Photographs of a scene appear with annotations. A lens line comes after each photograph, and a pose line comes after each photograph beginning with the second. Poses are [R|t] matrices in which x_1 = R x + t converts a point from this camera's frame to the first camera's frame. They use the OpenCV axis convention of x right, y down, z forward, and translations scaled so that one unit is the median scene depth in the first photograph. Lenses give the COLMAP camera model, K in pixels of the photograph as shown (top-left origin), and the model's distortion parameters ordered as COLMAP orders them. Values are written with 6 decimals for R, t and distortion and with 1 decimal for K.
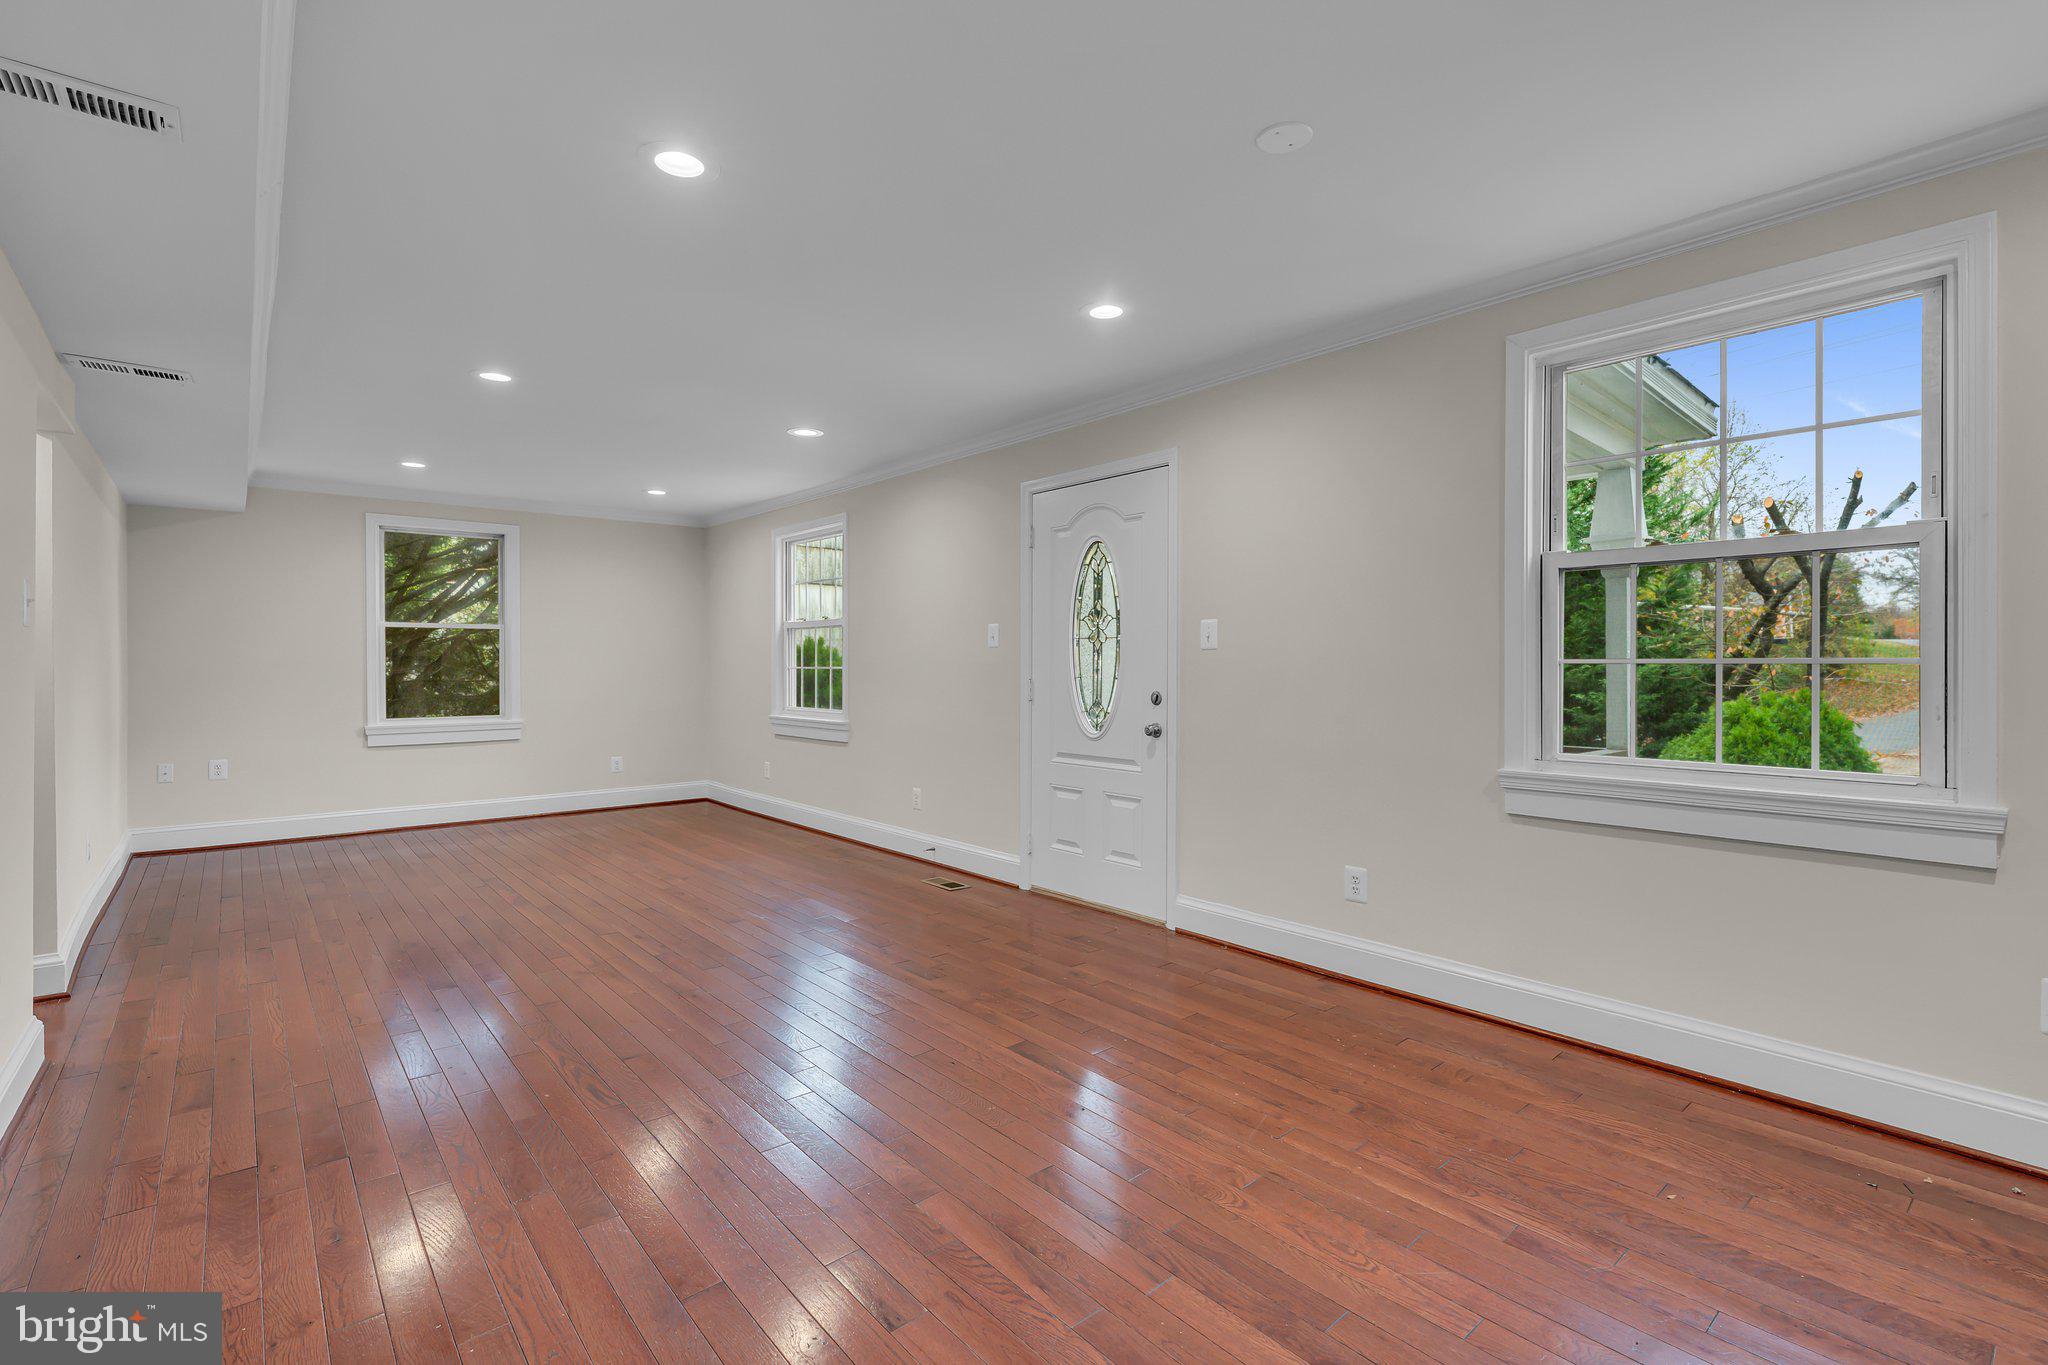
lens RADIAL K [[918.8, 0, 1035.0], [0, 918.8, 676.3], [0, 0, 1]] dist [-0.002397, -0.000184]
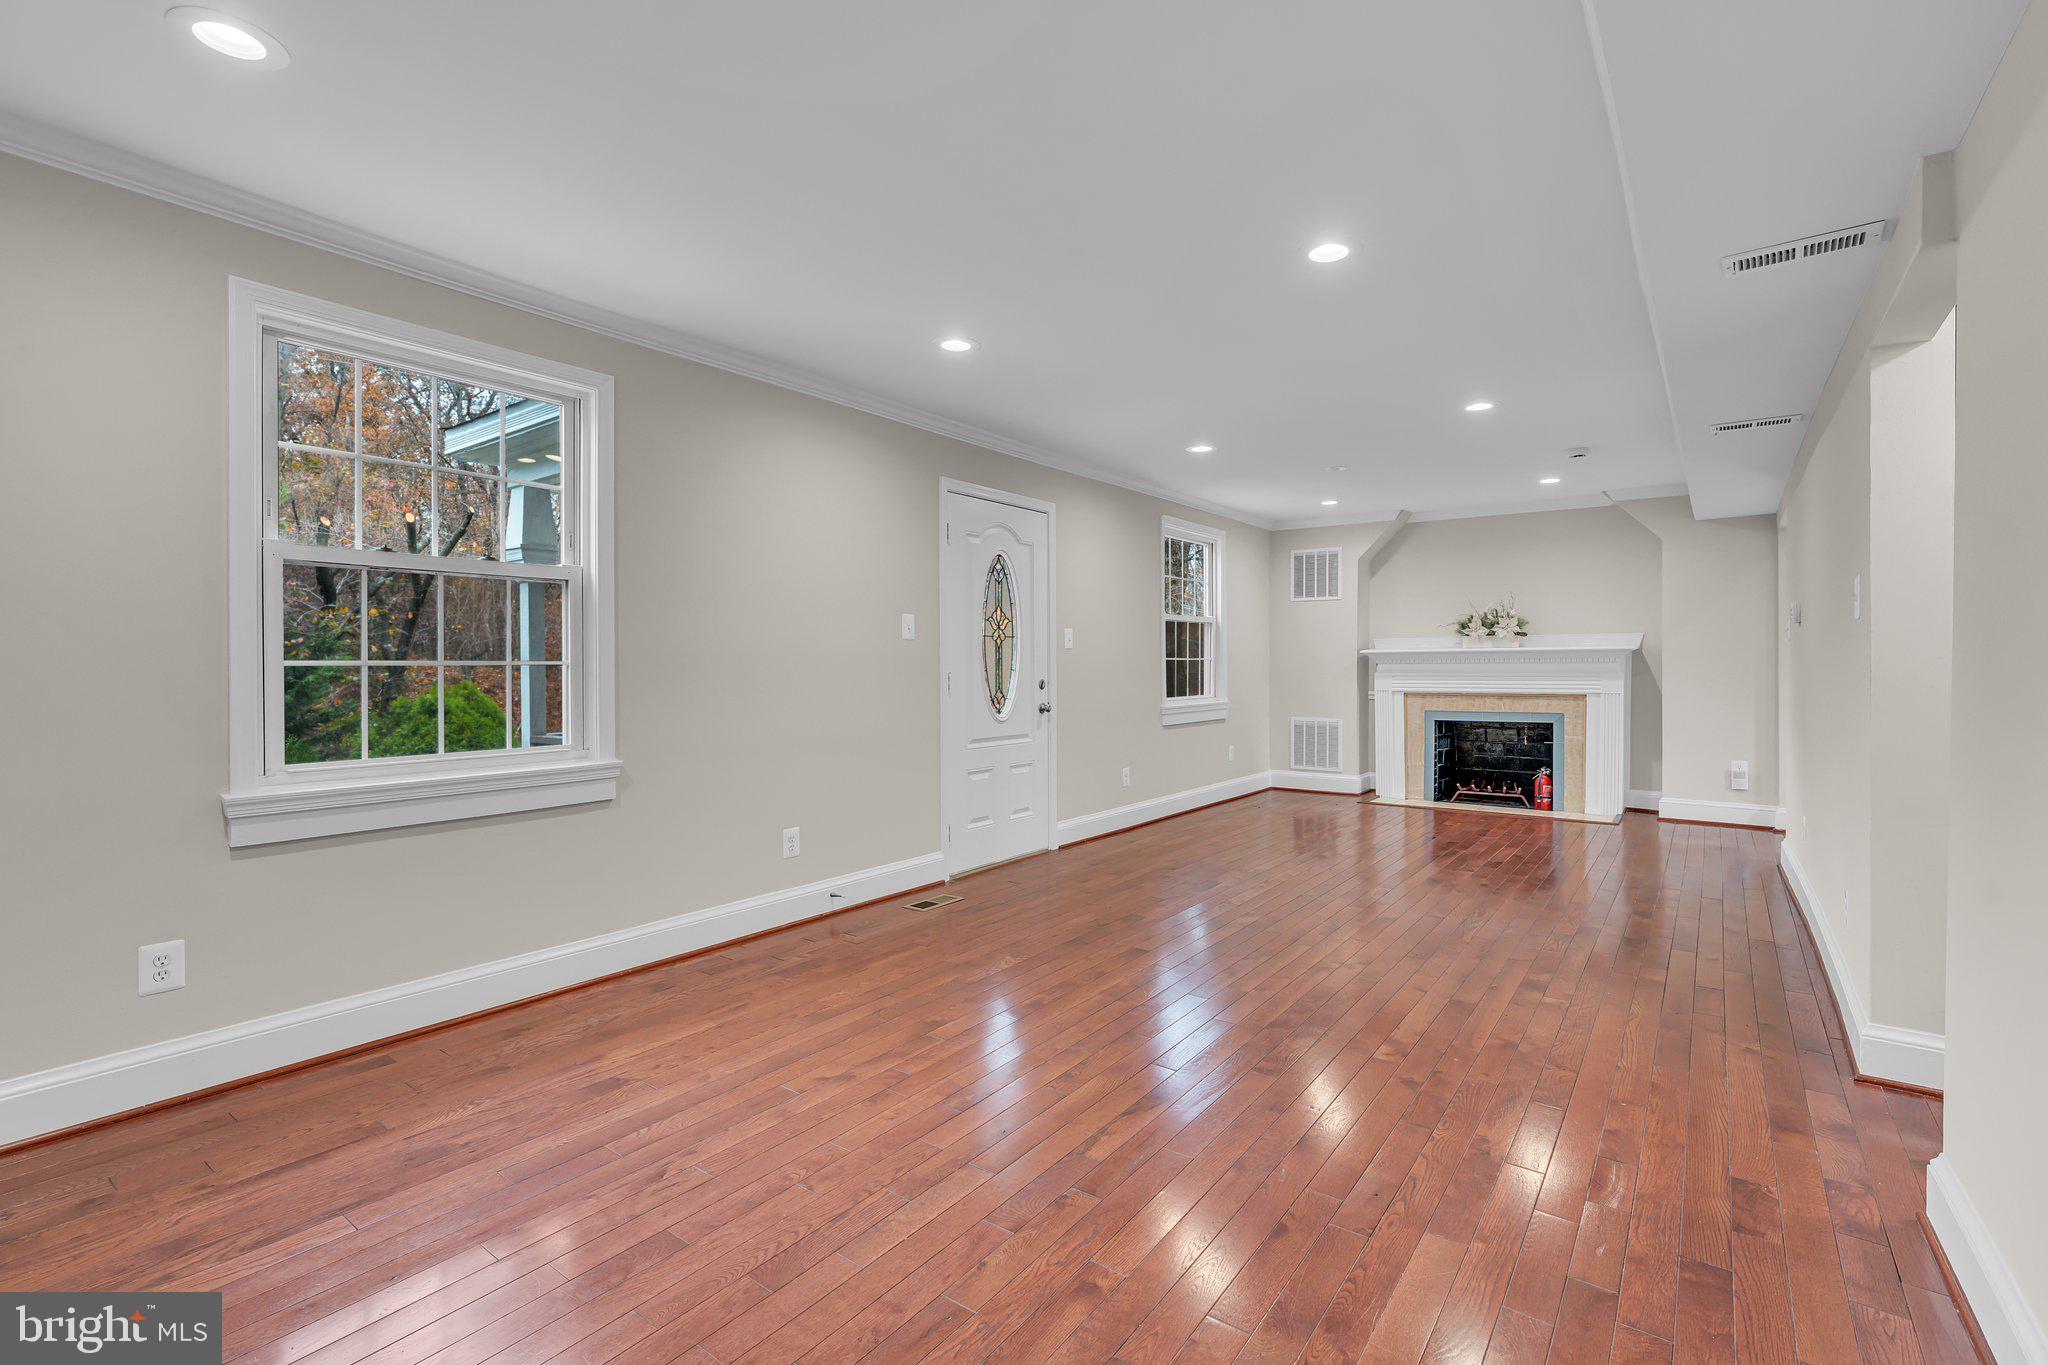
lens RADIAL K [[918.8, 0, 1014.7], [0, 918.8, 672.9], [0, 0, 1]] dist [-0.002397, -0.000184]
pose [[-0.206271, -0.004447, 0.978485, -1.017681], [0.017128, 0.999820, 0.008154, -0.003556], [-0.978345, 0.018442, -0.206158, 1.138375]]
